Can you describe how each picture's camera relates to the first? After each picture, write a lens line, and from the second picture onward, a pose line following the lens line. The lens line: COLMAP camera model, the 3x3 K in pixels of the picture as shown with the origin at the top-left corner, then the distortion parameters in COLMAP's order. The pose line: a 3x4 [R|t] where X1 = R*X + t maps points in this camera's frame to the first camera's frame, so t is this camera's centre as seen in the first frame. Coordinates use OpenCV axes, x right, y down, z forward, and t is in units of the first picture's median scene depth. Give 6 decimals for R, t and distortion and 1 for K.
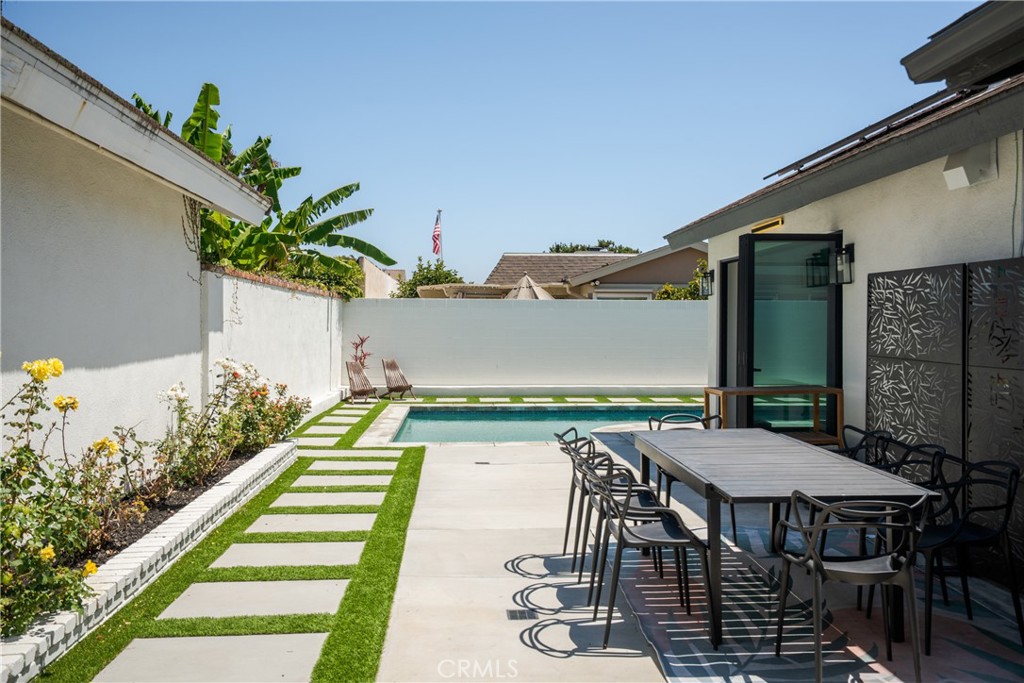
lens RADIAL K [[865.8, 0, 512.0], [0, 865.8, 341.5], [0, 0, 1]] dist [0.009650, 0.013370]
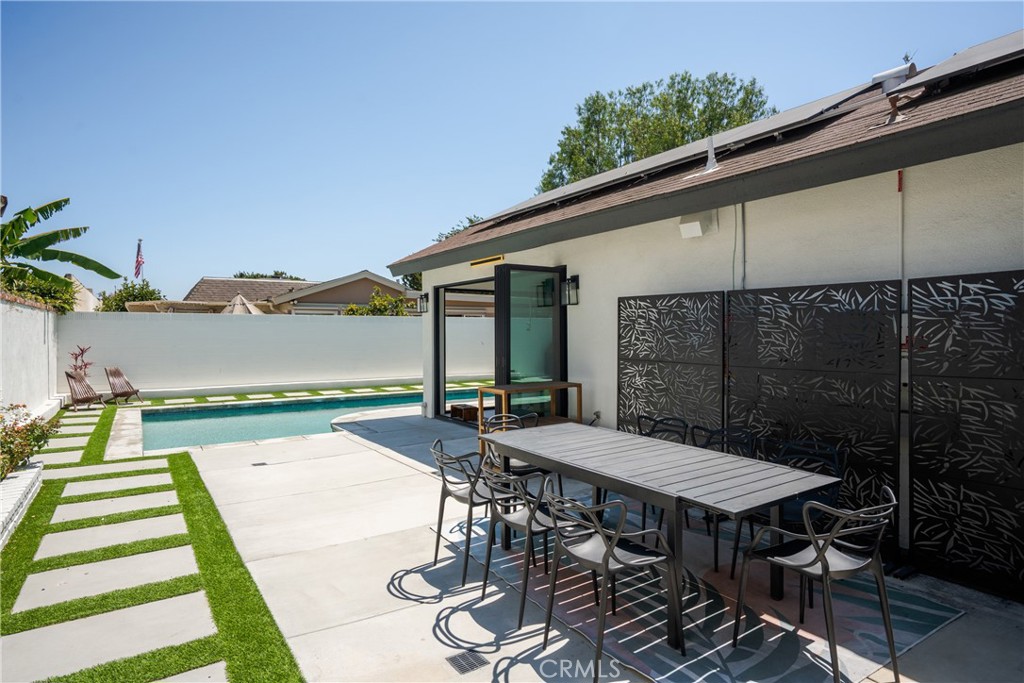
lens RADIAL K [[571.9, 0, 522.6], [0, 571.9, 345.7], [0, 0, 1]] dist [-0.049036, 0.032247]
pose [[0.857631, -0.017658, 0.513962, -0.078890], [0.015583, 0.999844, 0.008348, -0.006382], [-0.514029, 0.000850, 0.857773, 0.153922]]
